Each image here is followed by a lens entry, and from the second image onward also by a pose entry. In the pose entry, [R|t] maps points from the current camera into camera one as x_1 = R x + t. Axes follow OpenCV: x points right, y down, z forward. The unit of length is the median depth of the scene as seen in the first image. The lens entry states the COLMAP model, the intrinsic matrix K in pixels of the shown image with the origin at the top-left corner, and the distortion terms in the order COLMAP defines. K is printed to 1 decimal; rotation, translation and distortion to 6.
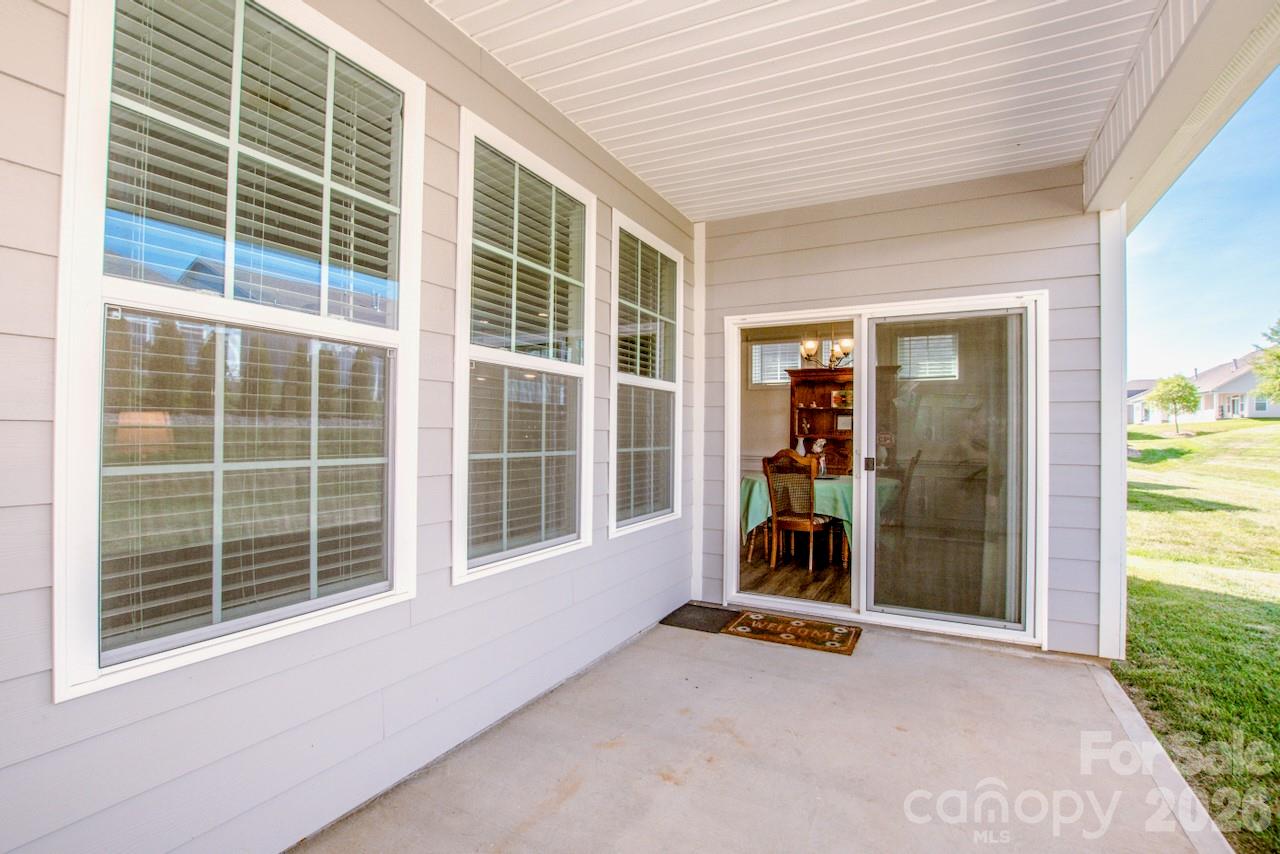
lens RADIAL K [[576.1, 0, 686.8], [0, 576.1, 429.1], [0, 0, 1]] dist [-0.026094, 0.000716]
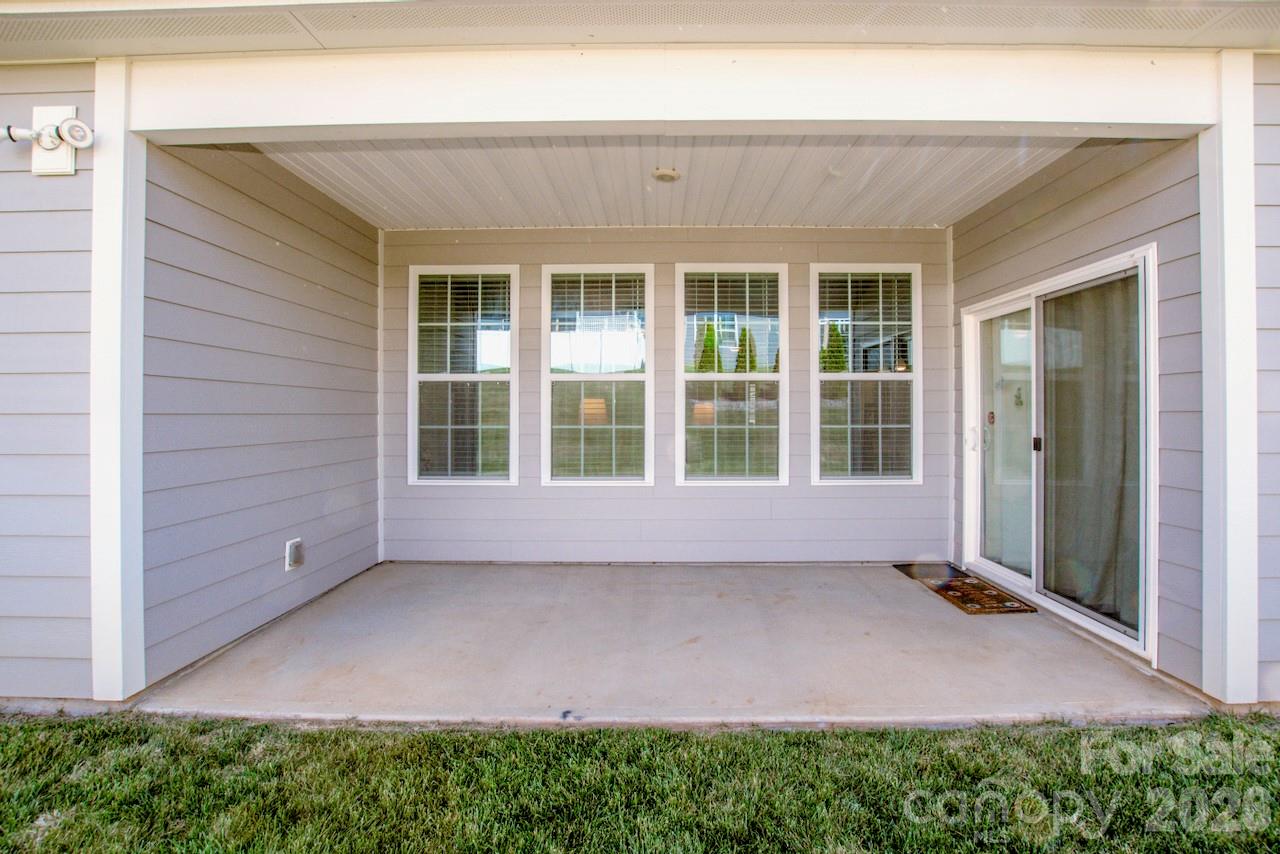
lens RADIAL K [[572.6, 0, 645.0], [0, 572.6, 420.3], [0, 0, 1]] dist [-0.034482, 0.005448]
pose [[0.447639, 0.002494, -0.894211, 1.019592], [0.010450, 0.999913, 0.008020, 0.004576], [0.894153, -0.012934, 0.447574, -0.048043]]
